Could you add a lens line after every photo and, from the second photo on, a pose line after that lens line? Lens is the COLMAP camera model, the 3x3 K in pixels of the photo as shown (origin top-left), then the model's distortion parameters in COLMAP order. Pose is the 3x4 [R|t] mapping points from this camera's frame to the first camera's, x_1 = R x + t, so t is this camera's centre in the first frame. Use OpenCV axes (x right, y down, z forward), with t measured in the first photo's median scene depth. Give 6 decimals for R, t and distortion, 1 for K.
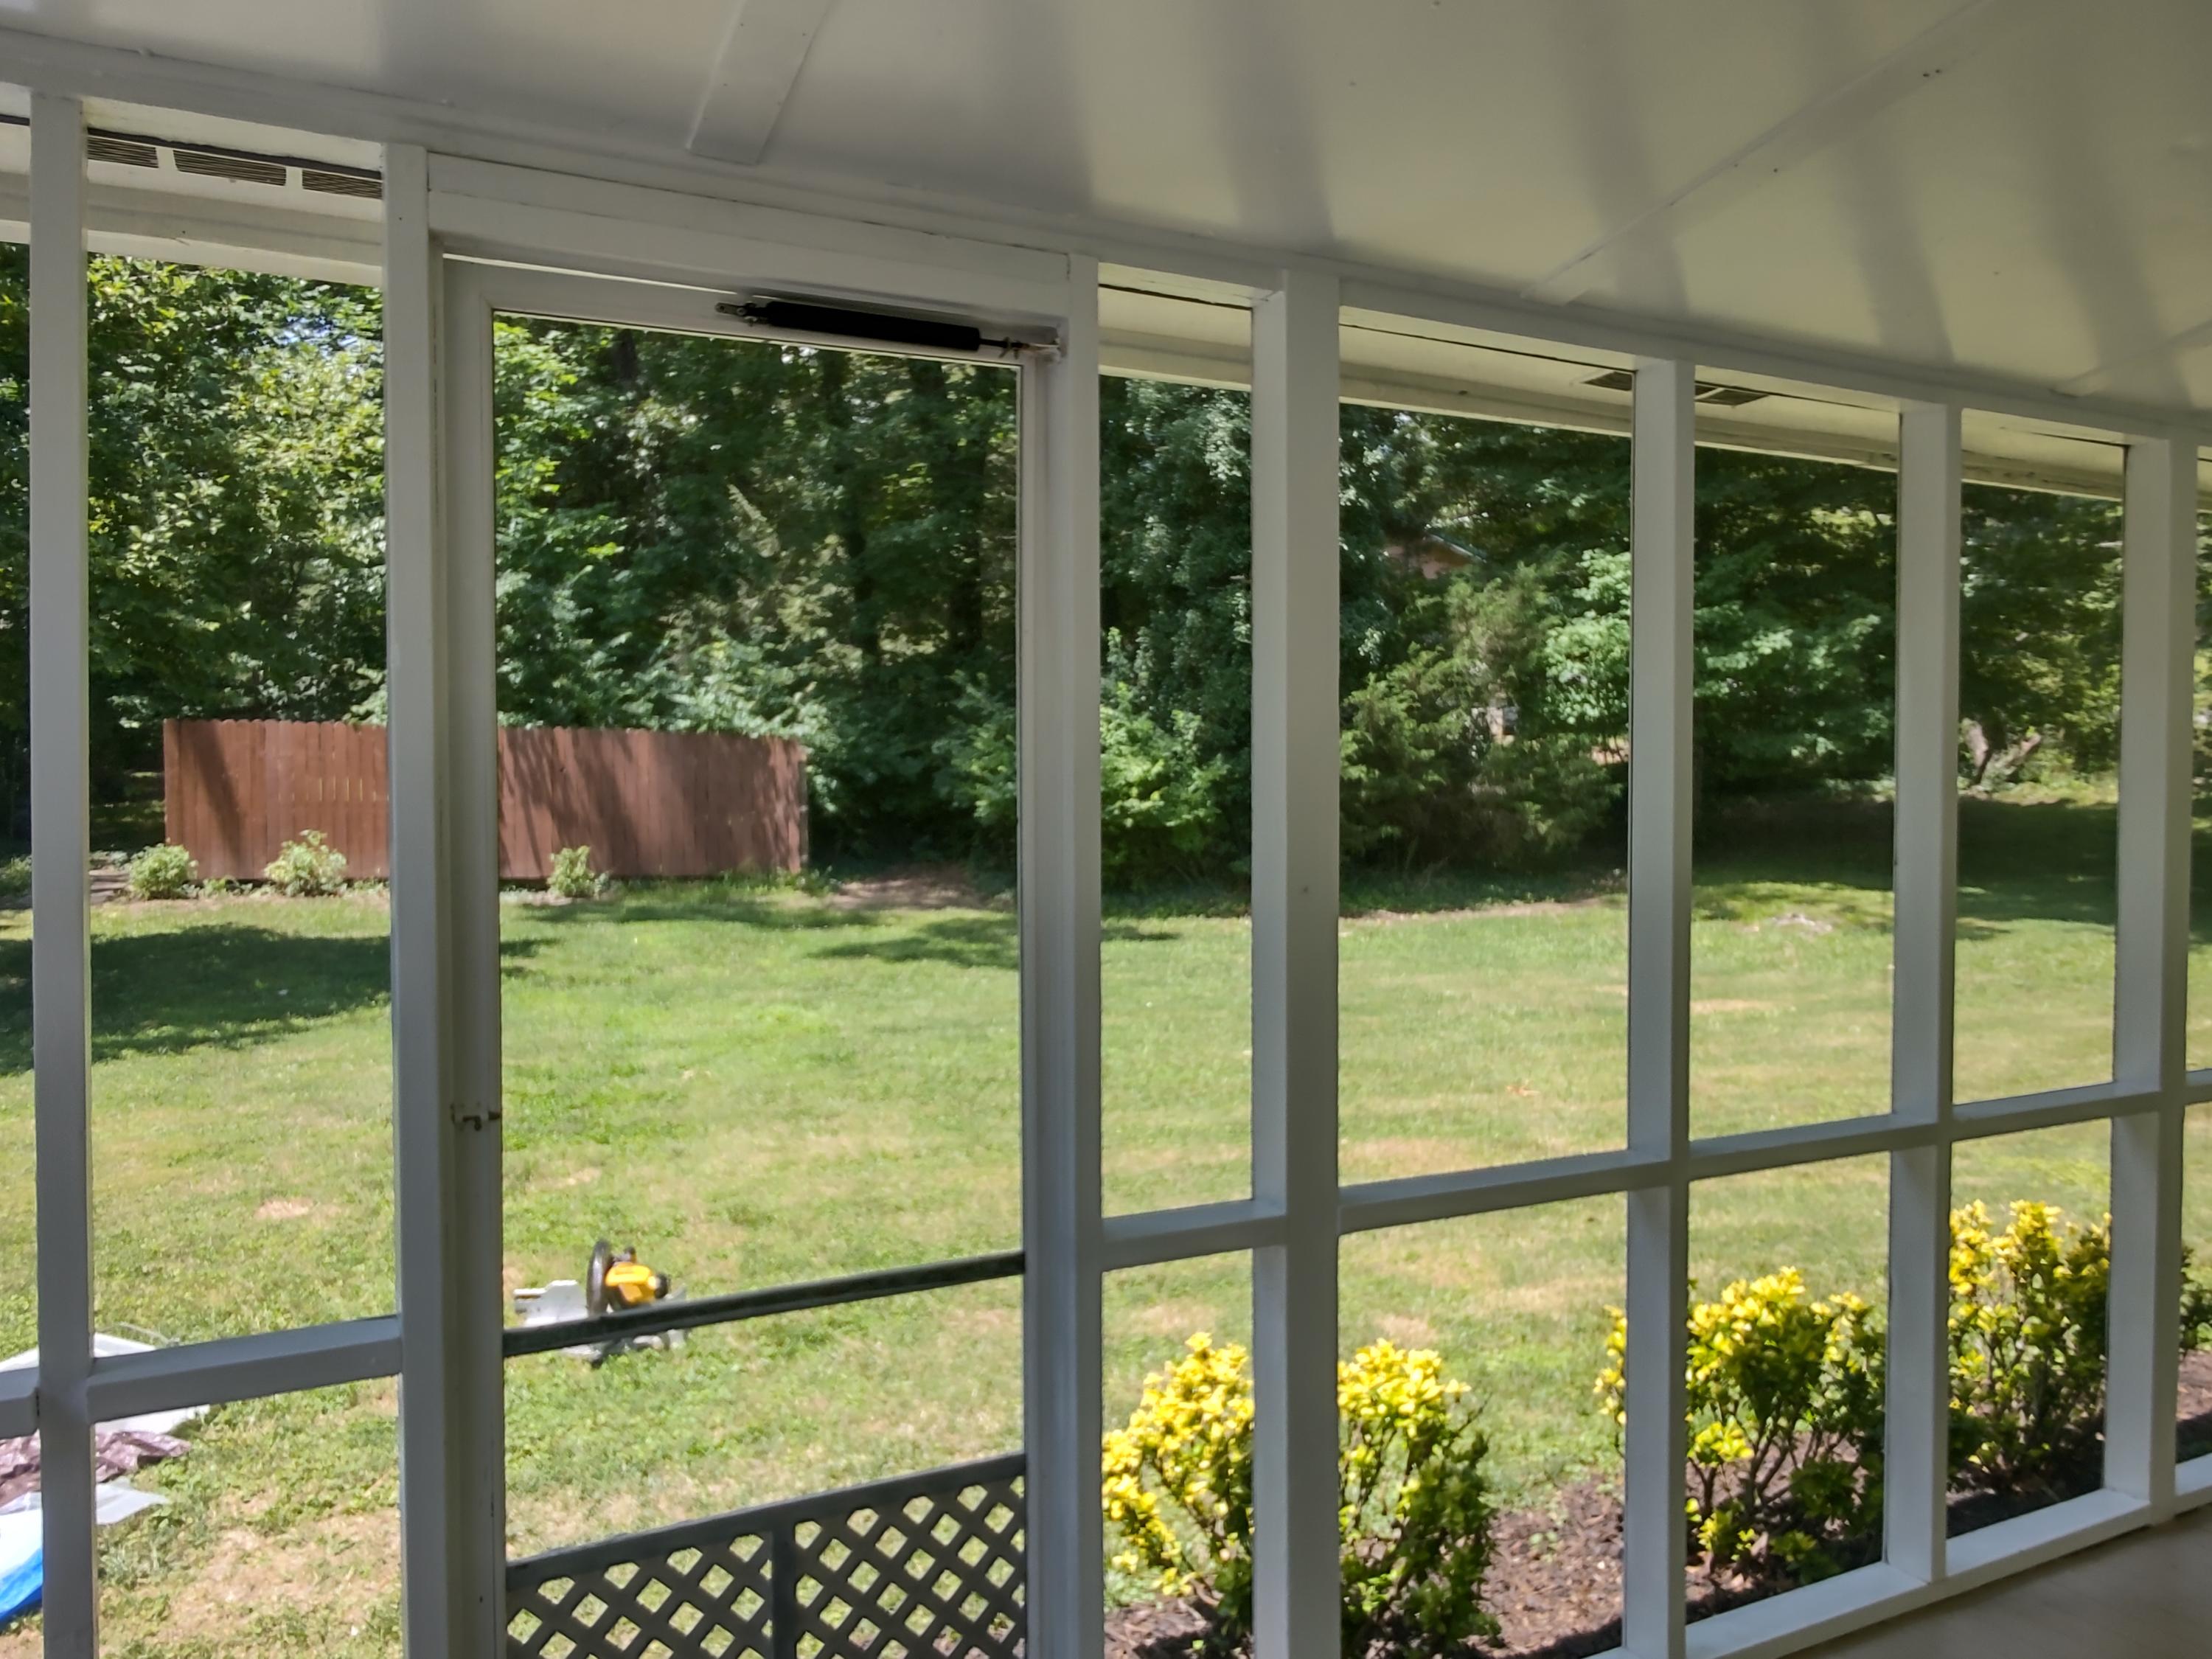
lens RADIAL K [[1623.3, 0, 1106.0], [0, 1623.3, 829.5], [0, 0, 1]] dist [-0.007395, 0.001260]
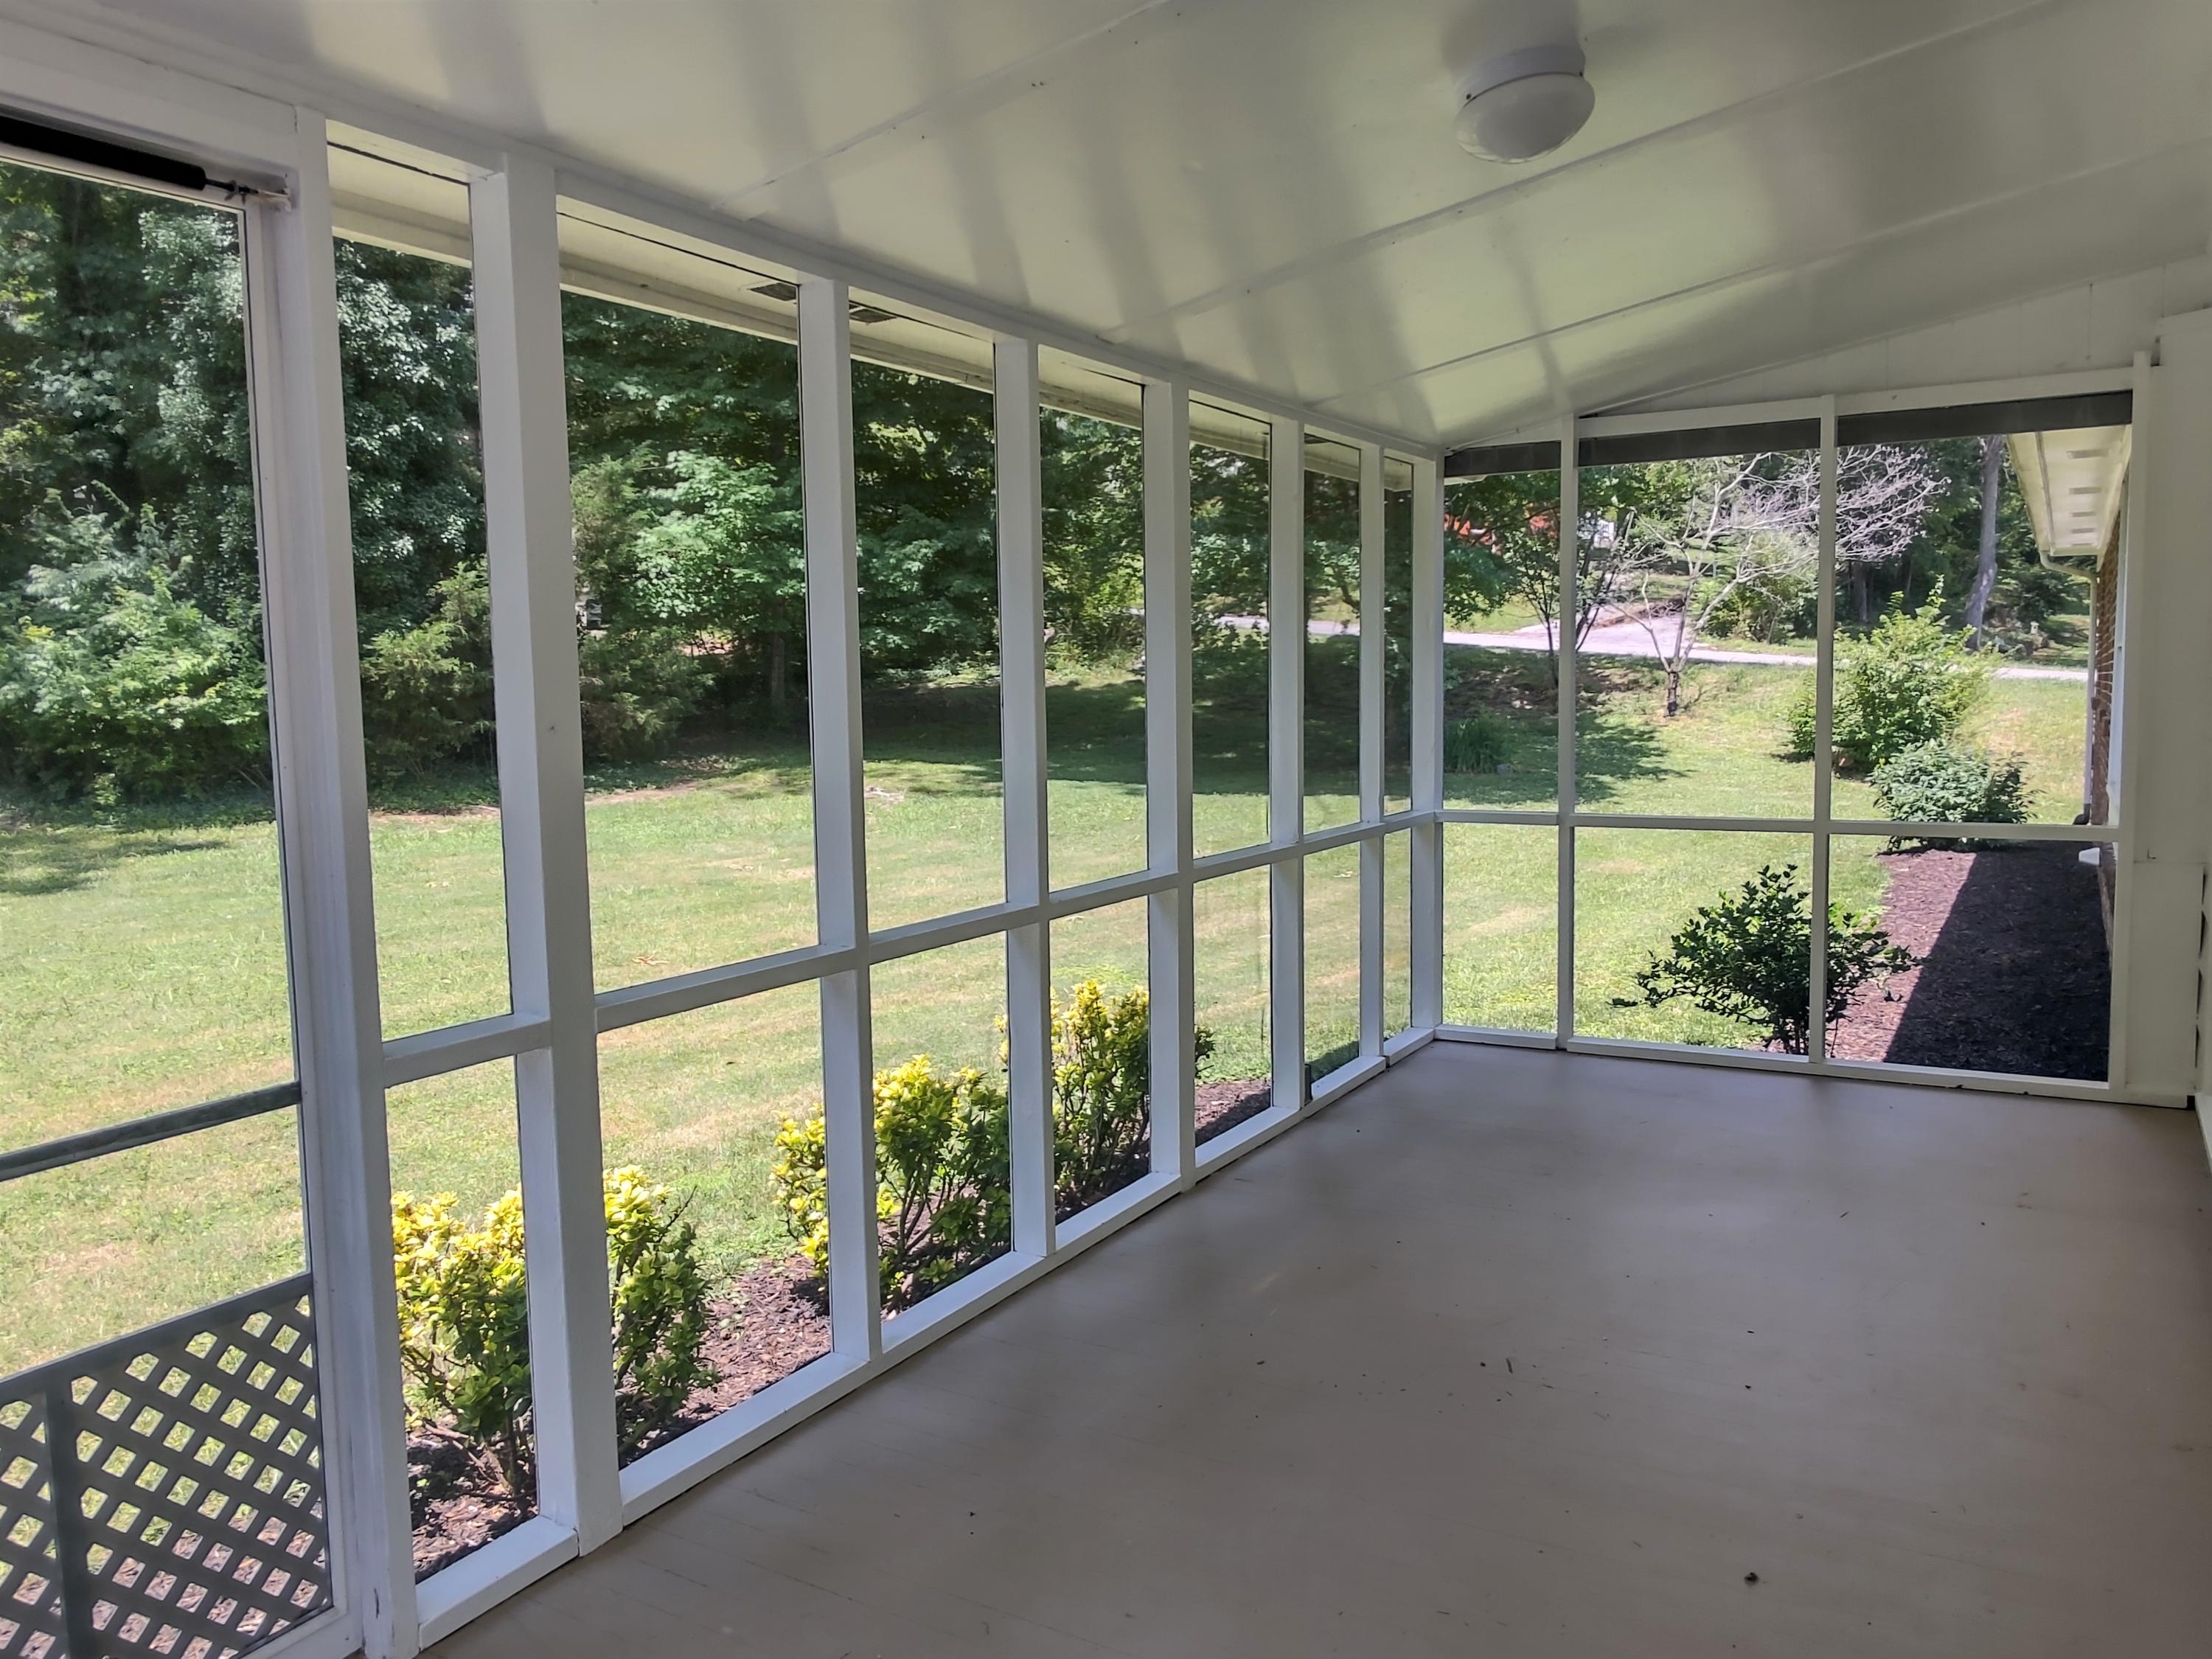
lens RADIAL K [[1623.3, 0, 1106.0], [0, 1623.3, 829.5], [0, 0, 1]] dist [-0.007395, 0.001260]
pose [[0.845641, -0.059663, 0.530407, -0.107288], [0.028113, 0.997332, 0.067364, 0.030390], [-0.533011, -0.042054, 0.845062, -0.102422]]
